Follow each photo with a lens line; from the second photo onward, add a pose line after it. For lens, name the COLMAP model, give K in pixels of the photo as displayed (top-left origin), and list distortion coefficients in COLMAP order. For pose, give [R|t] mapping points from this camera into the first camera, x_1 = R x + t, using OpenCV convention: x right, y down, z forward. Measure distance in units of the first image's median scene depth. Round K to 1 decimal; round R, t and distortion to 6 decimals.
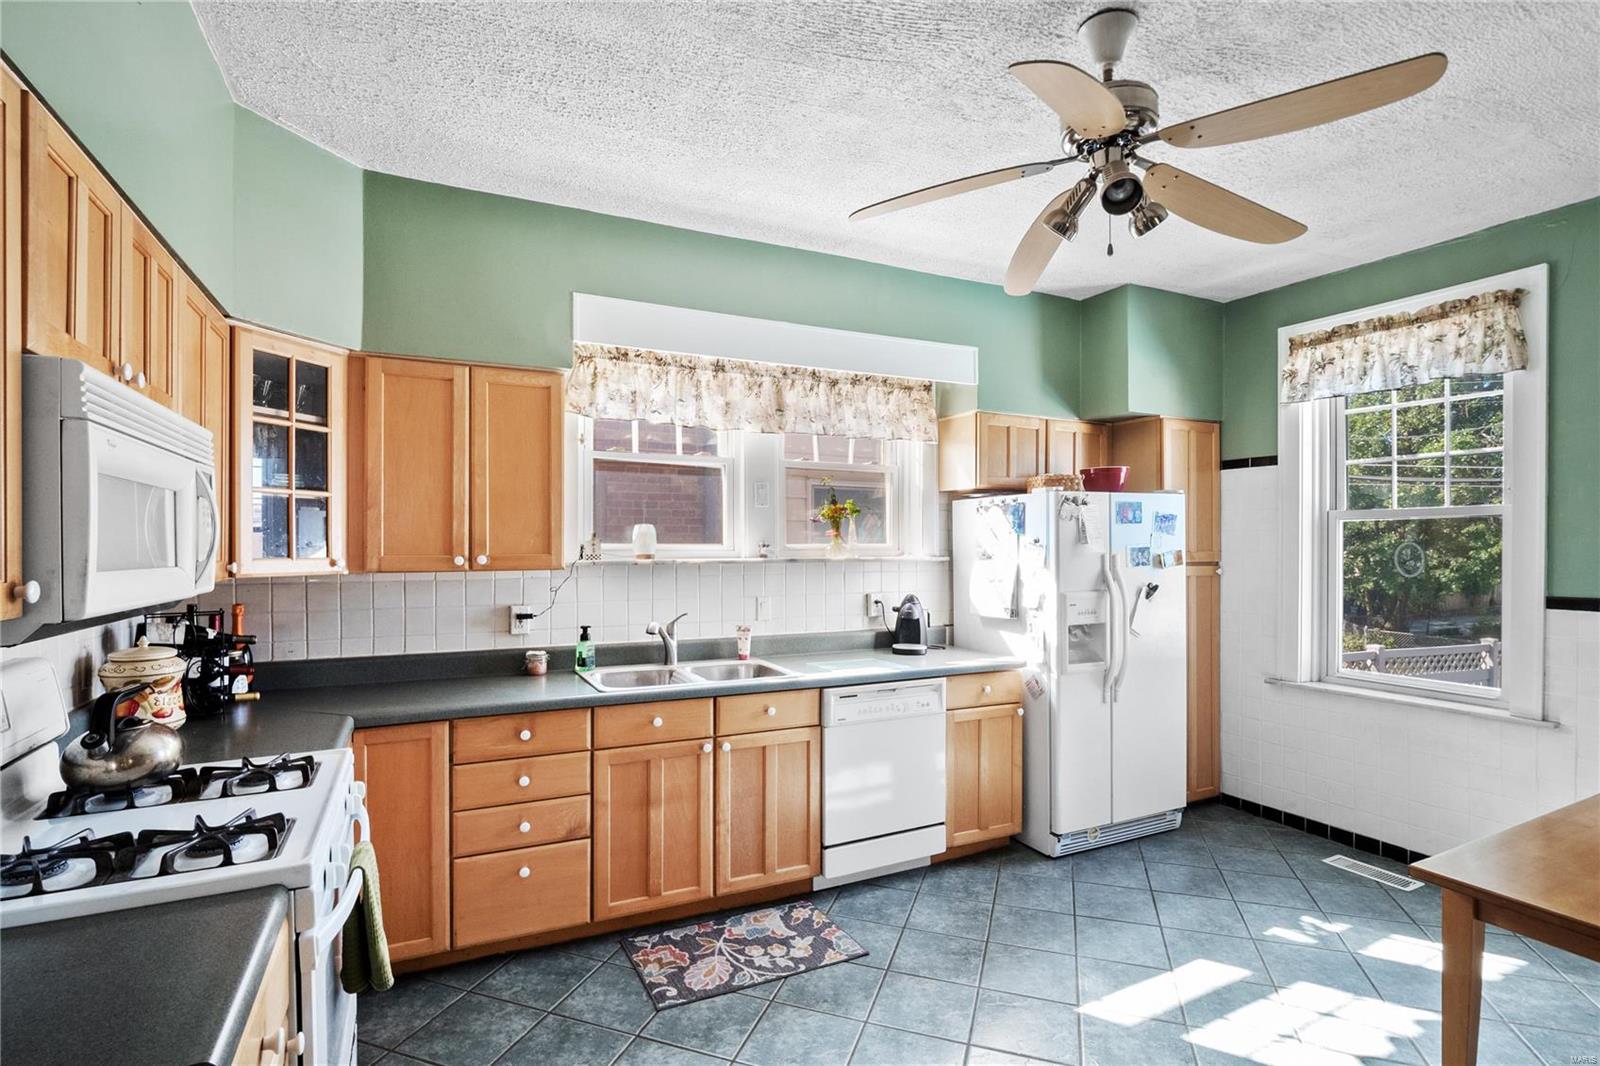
lens RADIAL K [[772.2, 0, 795.8], [0, 772.2, 544.7], [0, 0, 1]] dist [0.001307, -0.003910]
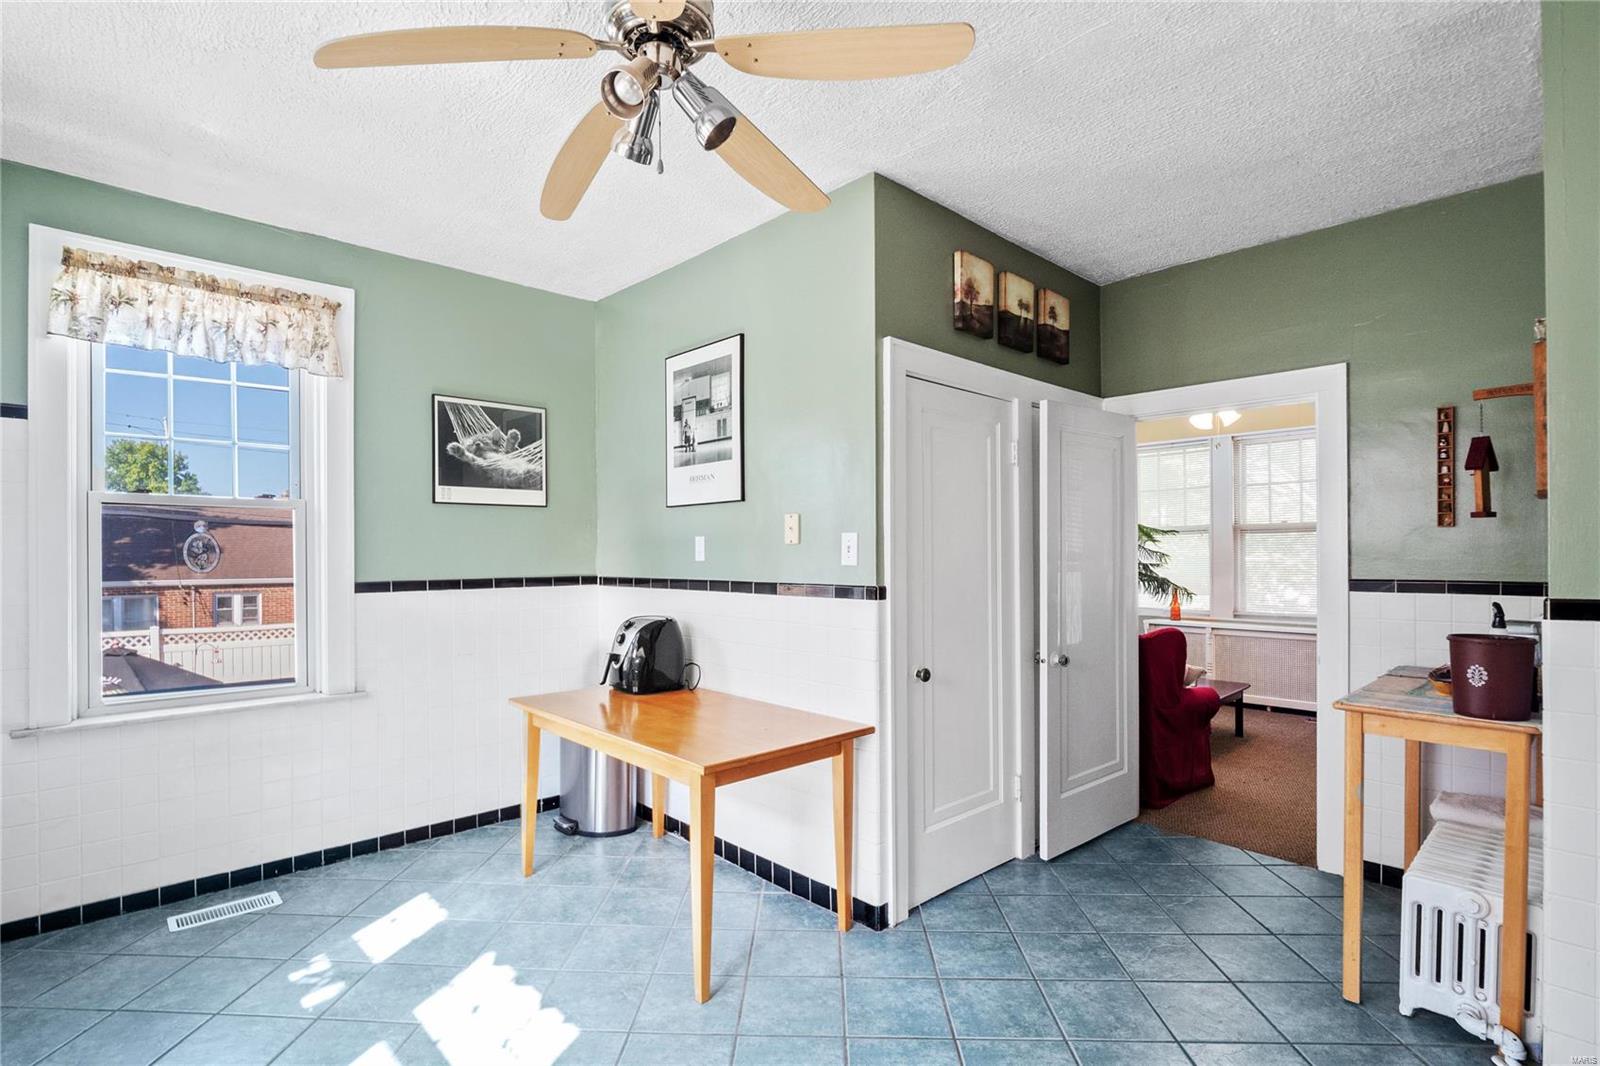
lens RADIAL K [[772.2, 0, 802.7], [0, 772.2, 540.3], [0, 0, 1]] dist [0.001307, -0.003910]
pose [[-0.276023, 0.006388, 0.961130, -0.262051], [-0.001044, 0.999975, -0.006946, 0.010501], [-0.961151, -0.002921, -0.276009, 0.591288]]
